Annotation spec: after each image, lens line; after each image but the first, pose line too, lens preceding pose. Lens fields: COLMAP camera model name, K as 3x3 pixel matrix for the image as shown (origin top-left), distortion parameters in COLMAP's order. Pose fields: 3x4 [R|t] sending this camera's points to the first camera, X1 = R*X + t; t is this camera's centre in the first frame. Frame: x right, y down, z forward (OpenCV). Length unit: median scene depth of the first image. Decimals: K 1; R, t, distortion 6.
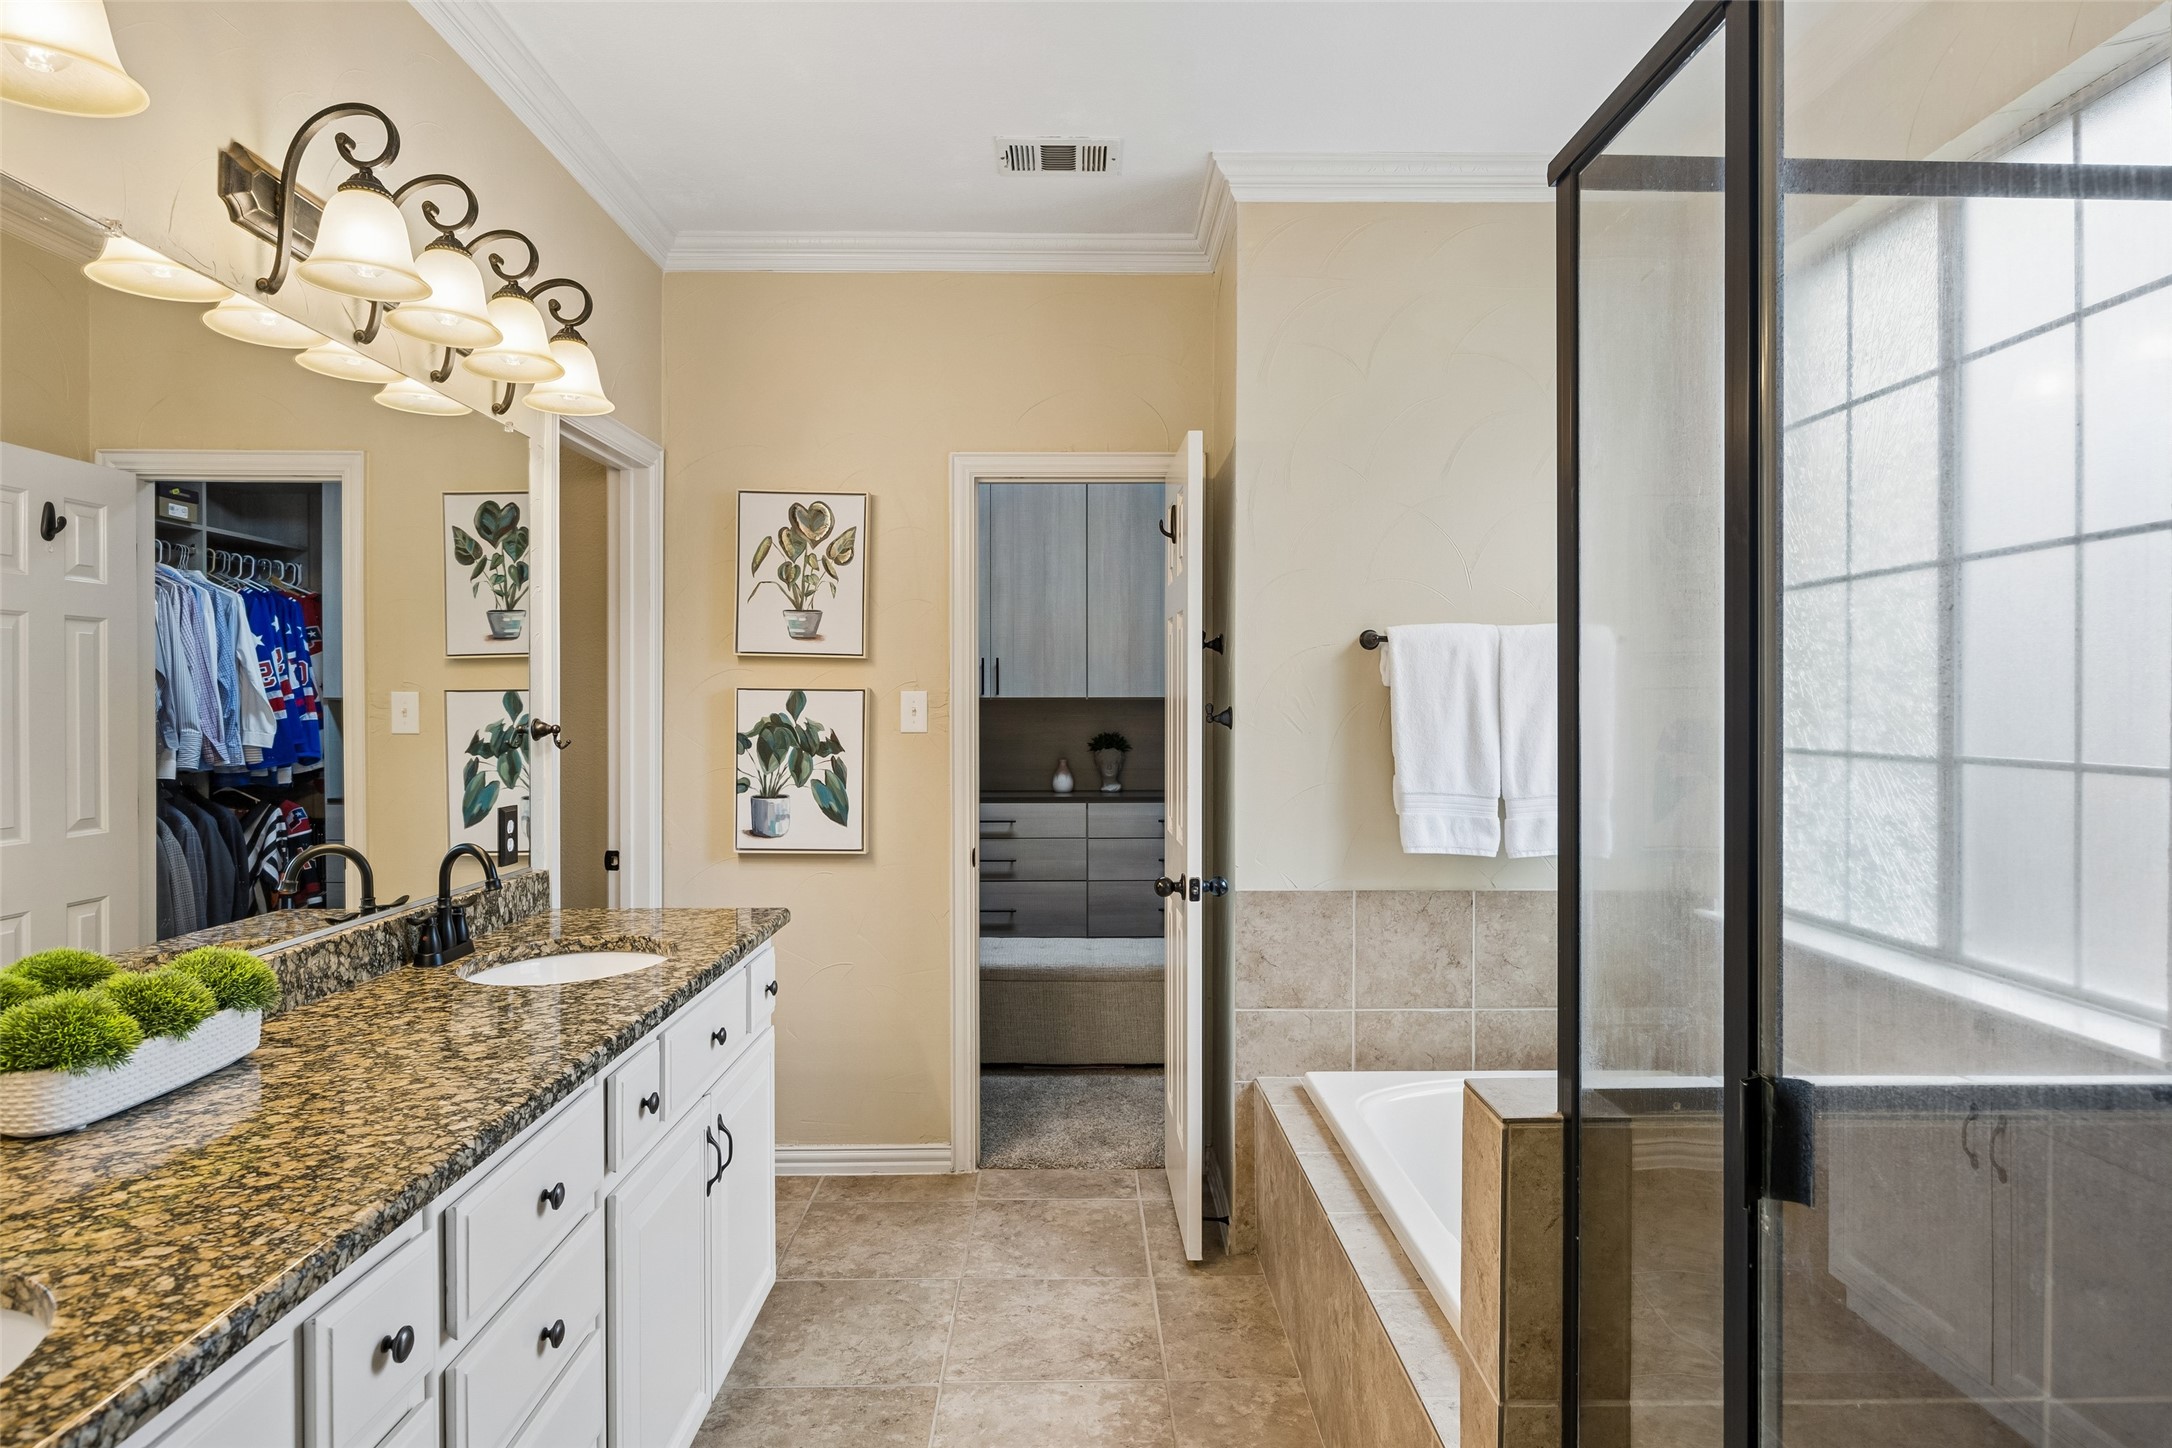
lens RADIAL K [[1221.5, 0, 1097.4], [0, 1221.5, 710.8], [0, 0, 1]] dist [-0.001840, 0.000790]
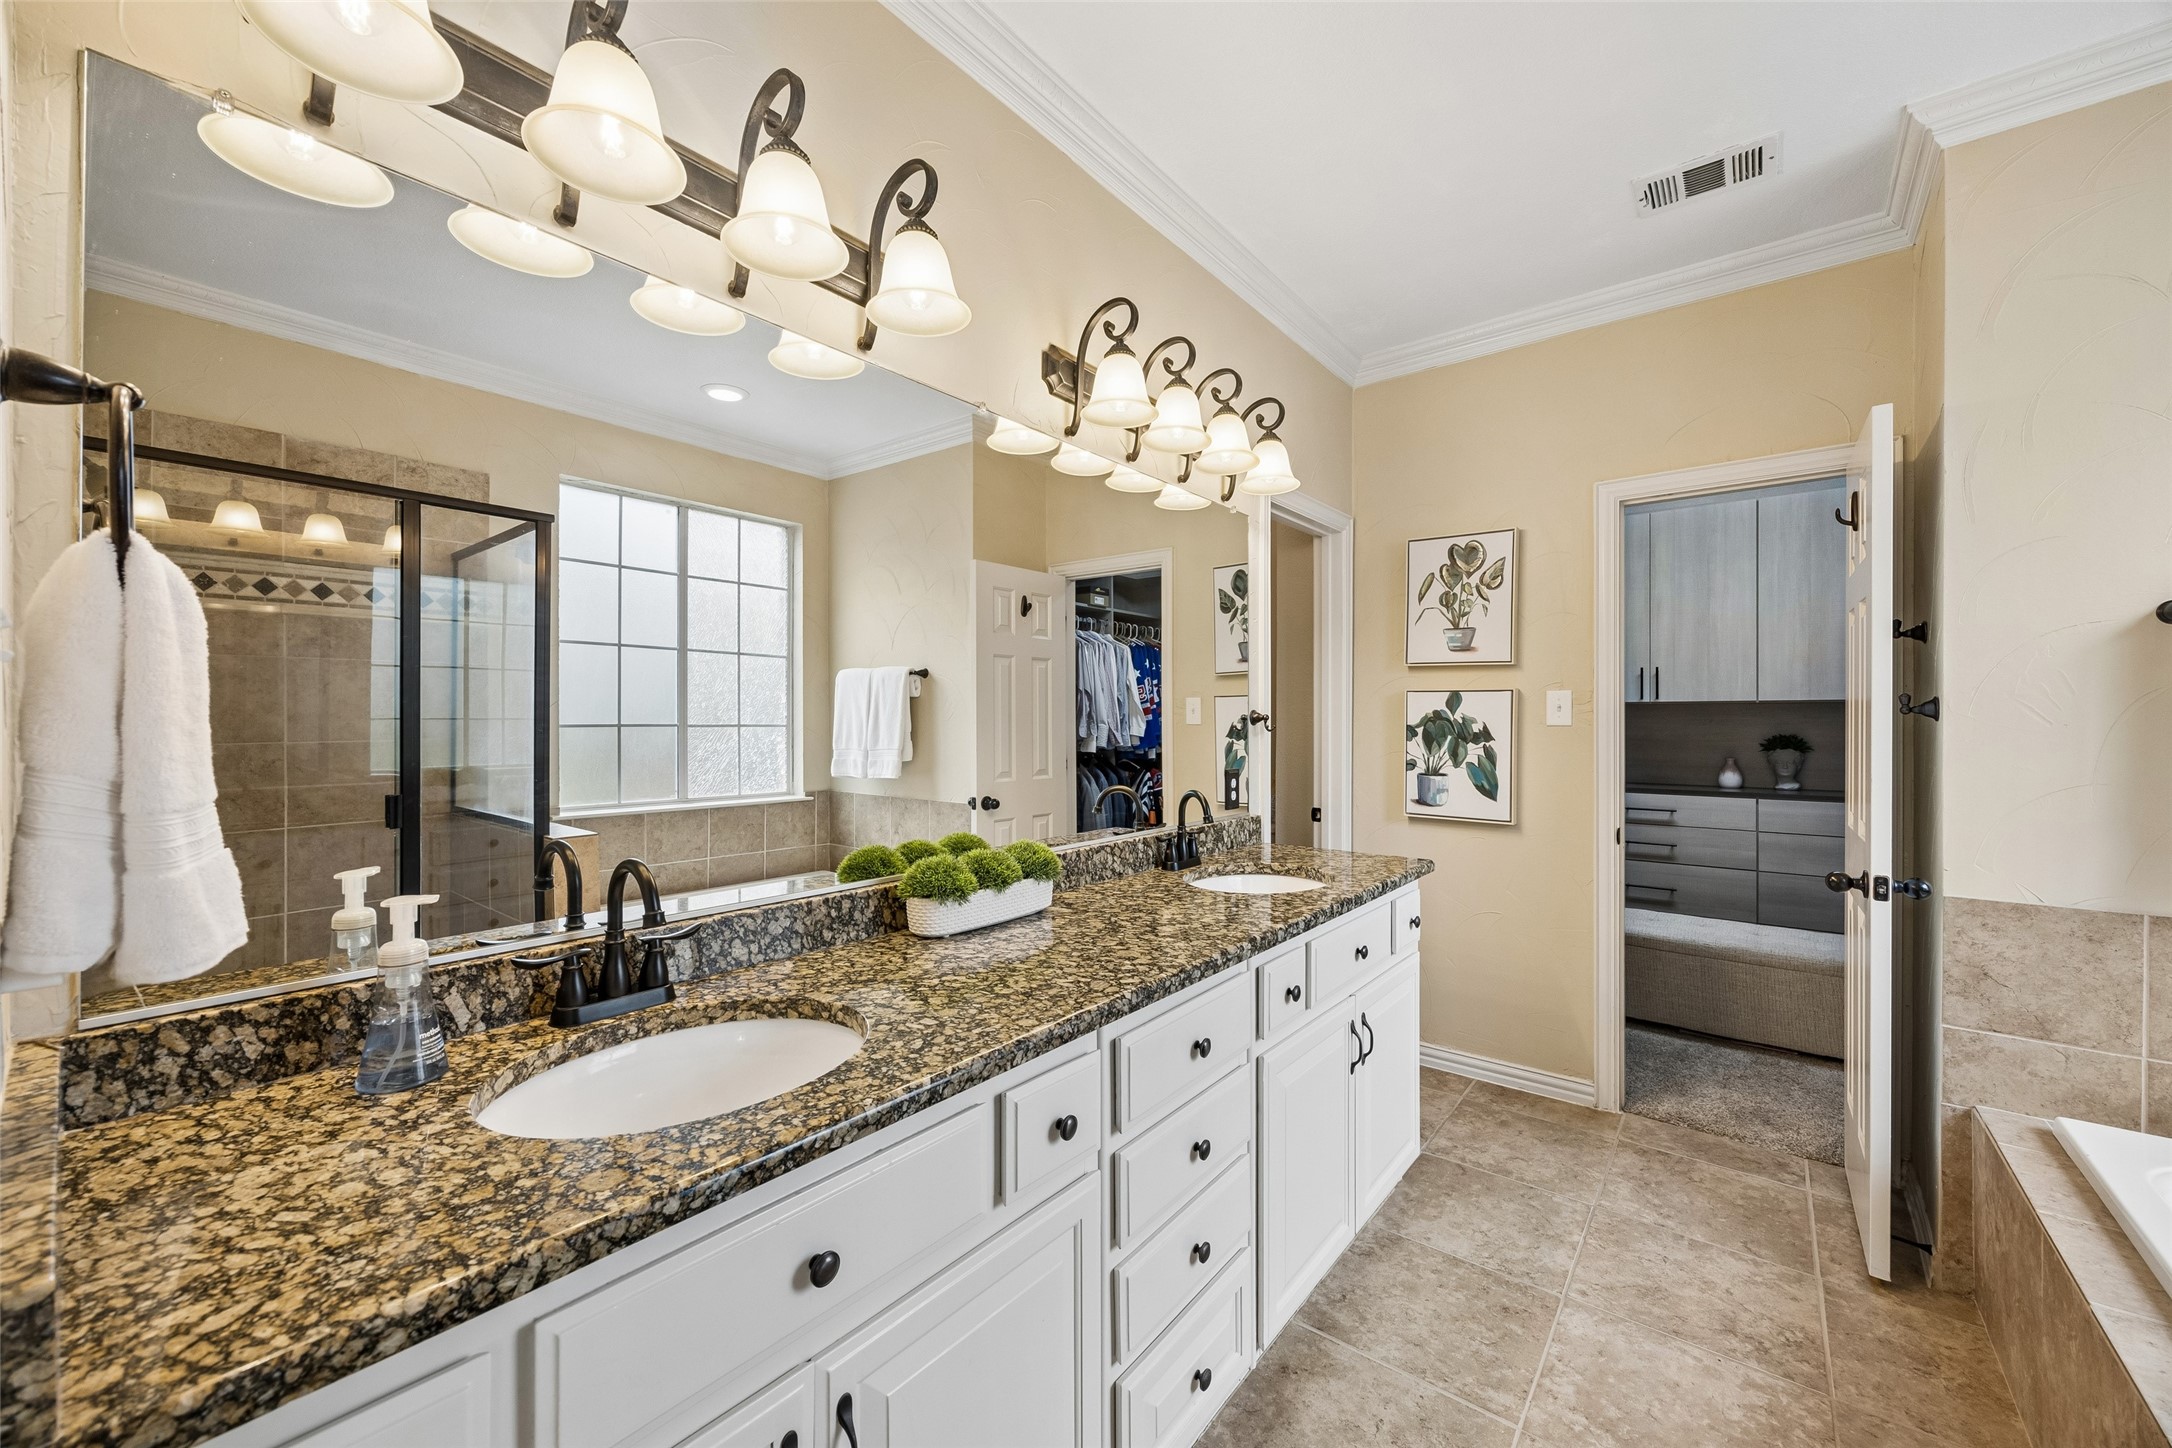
lens RADIAL K [[832.7, 0, 1088.3], [0, 832.7, 720.8], [0, 0, 1]] dist [-0.004928, 0.000912]
pose [[0.763552, 0.001946, -0.645744, 0.023661], [-0.004546, 0.999987, -0.002361, 0.018852], [0.645731, 0.004739, 0.763551, 0.101453]]
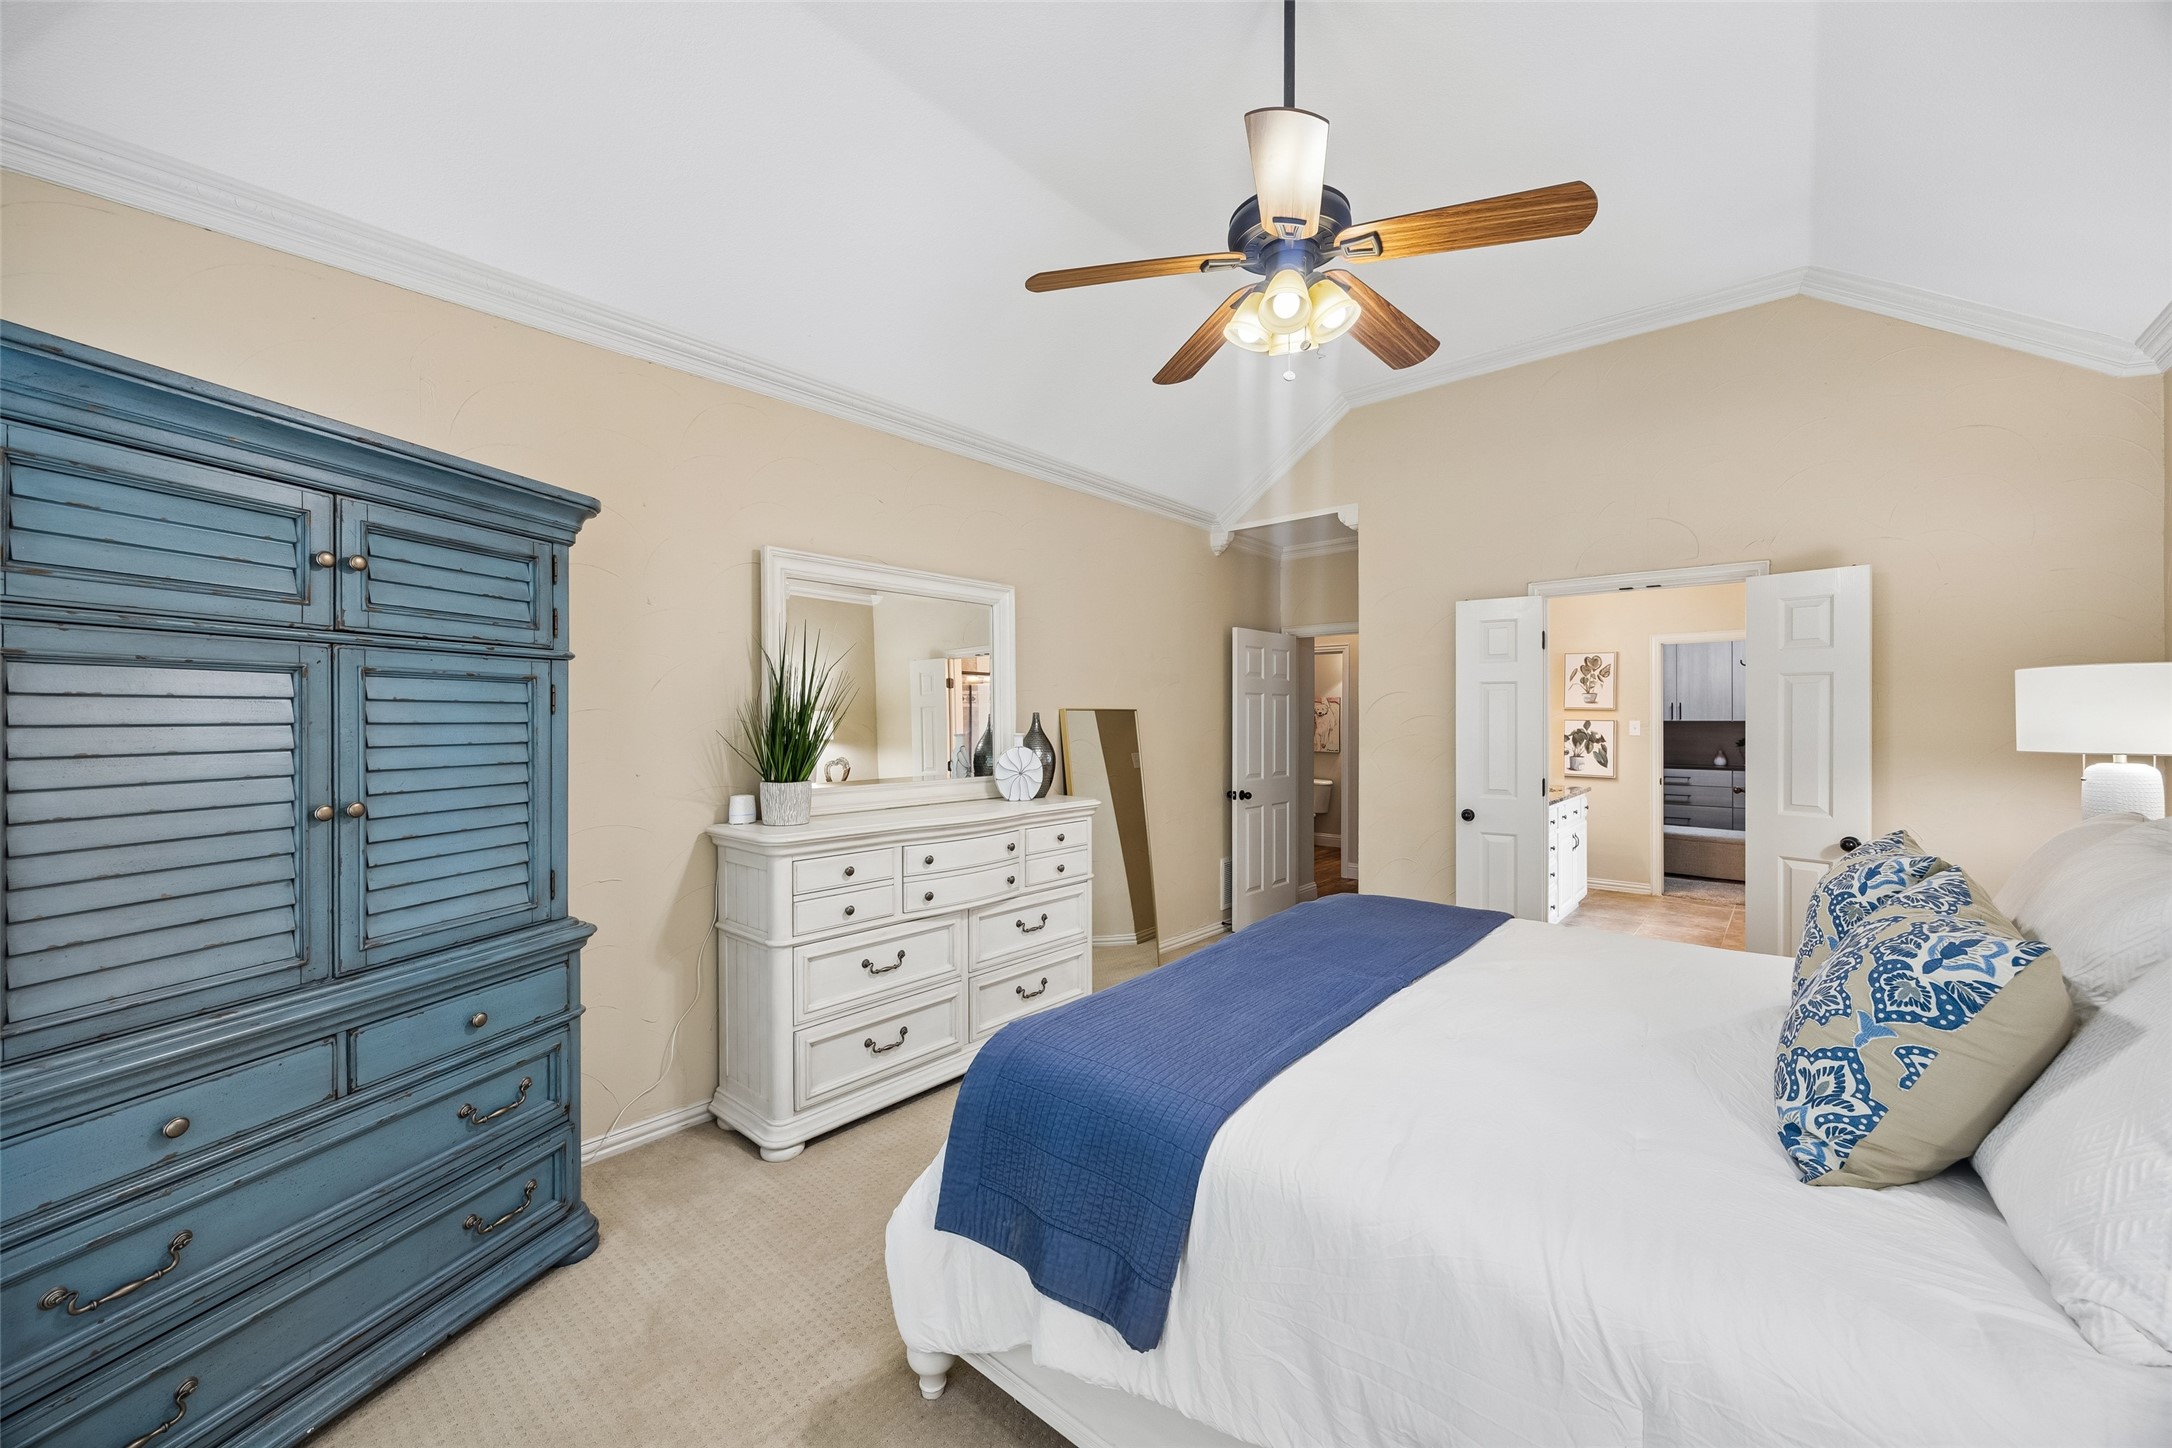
lens RADIAL K [[832.7, 0, 1090.6], [0, 832.7, 720.1], [0, 0, 1]] dist [-0.004928, 0.000912]
pose [[0.743296, 0.000405, -0.668963, 0.217186], [-0.000784, 1.000000, -0.000266, -0.018000], [0.668962, 0.000722, 0.743296, -1.376083]]
